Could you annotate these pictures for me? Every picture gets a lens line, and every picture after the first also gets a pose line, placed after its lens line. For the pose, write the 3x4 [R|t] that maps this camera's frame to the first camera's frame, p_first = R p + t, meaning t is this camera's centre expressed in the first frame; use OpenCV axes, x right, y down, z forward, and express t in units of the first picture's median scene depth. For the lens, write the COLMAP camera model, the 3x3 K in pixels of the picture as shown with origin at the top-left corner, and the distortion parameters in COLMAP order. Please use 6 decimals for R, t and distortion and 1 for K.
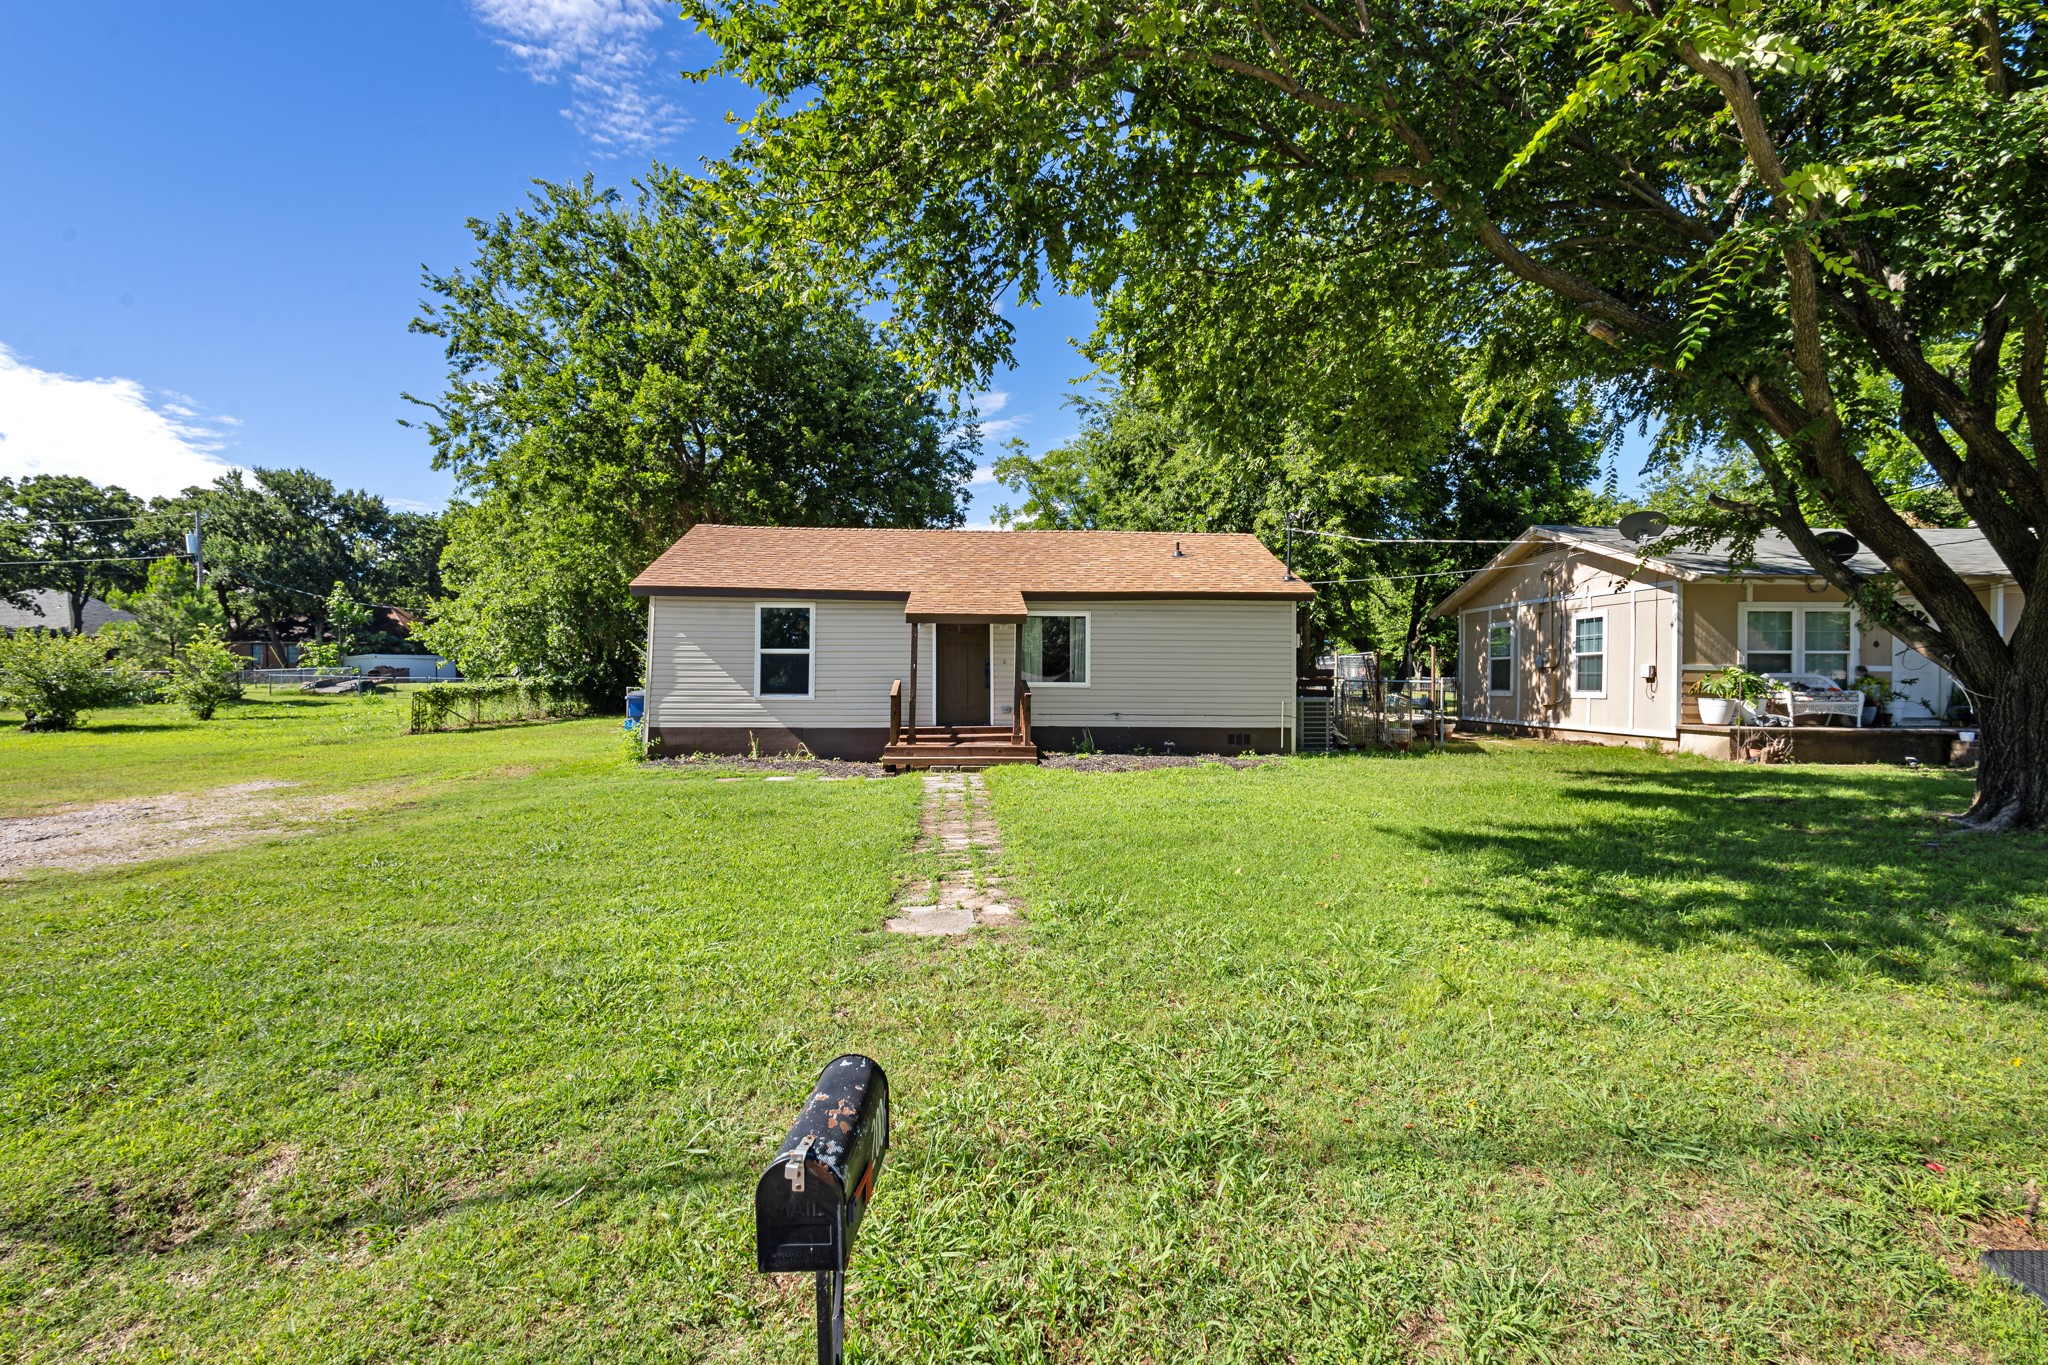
lens RADIAL K [[926.0, 0, 1024.0], [0, 926.0, 682.5], [0, 0, 1]] dist [0.001889, -0.000394]
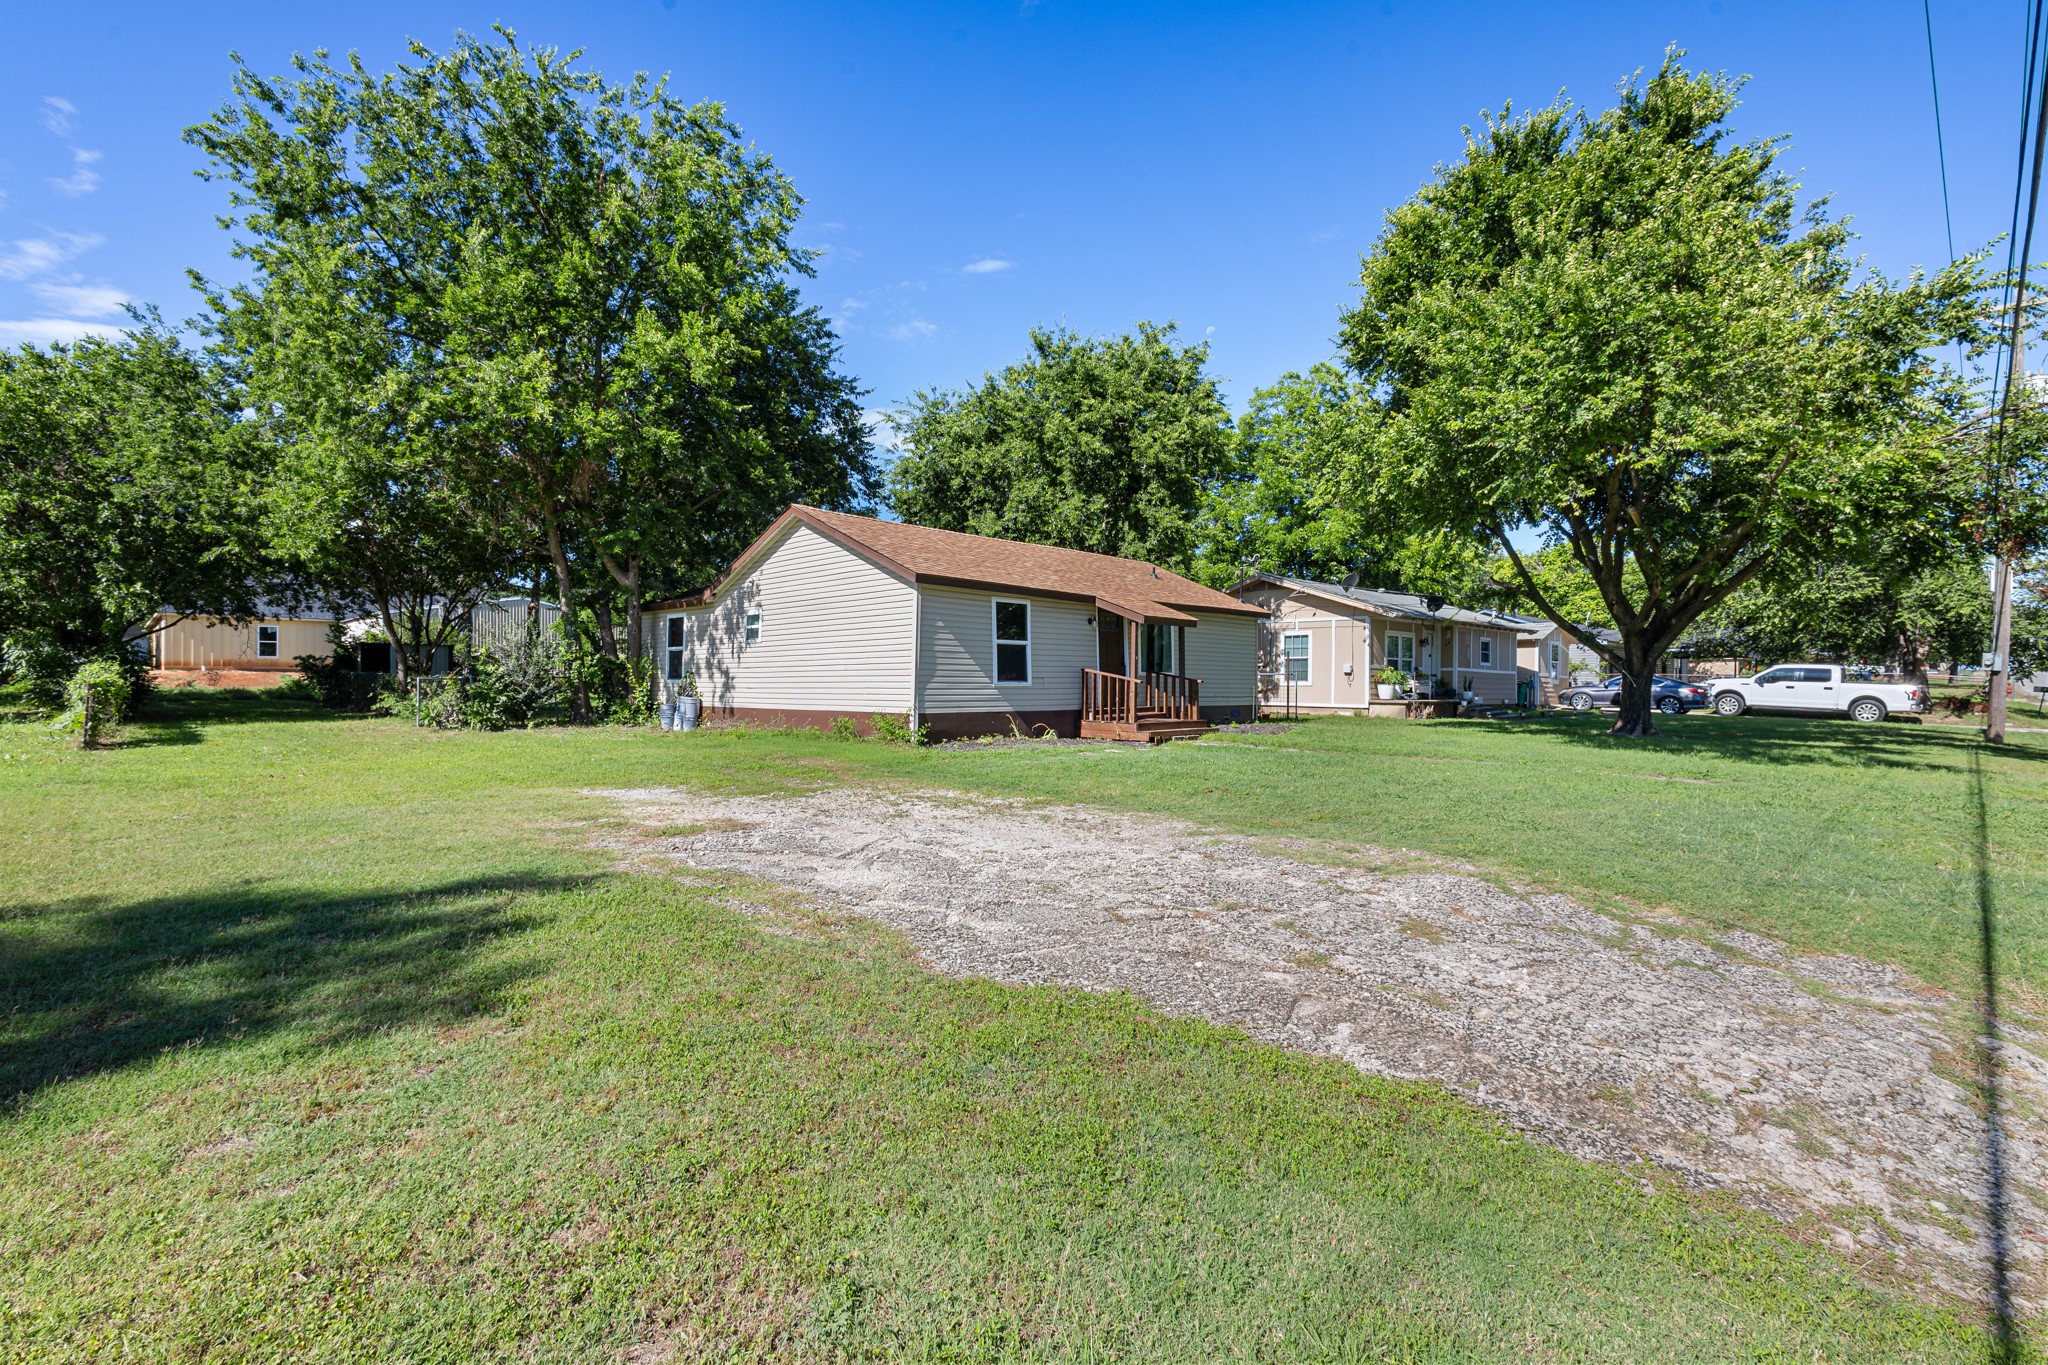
lens RADIAL K [[926.0, 0, 1024.0], [0, 926.0, 682.5], [0, 0, 1]] dist [0.001889, -0.000394]
pose [[0.744259, 0.000611, 0.667891, -0.916233], [-0.001925, 0.999997, 0.001230, 0.012080], [-0.667888, -0.002201, 0.744259, 0.154657]]
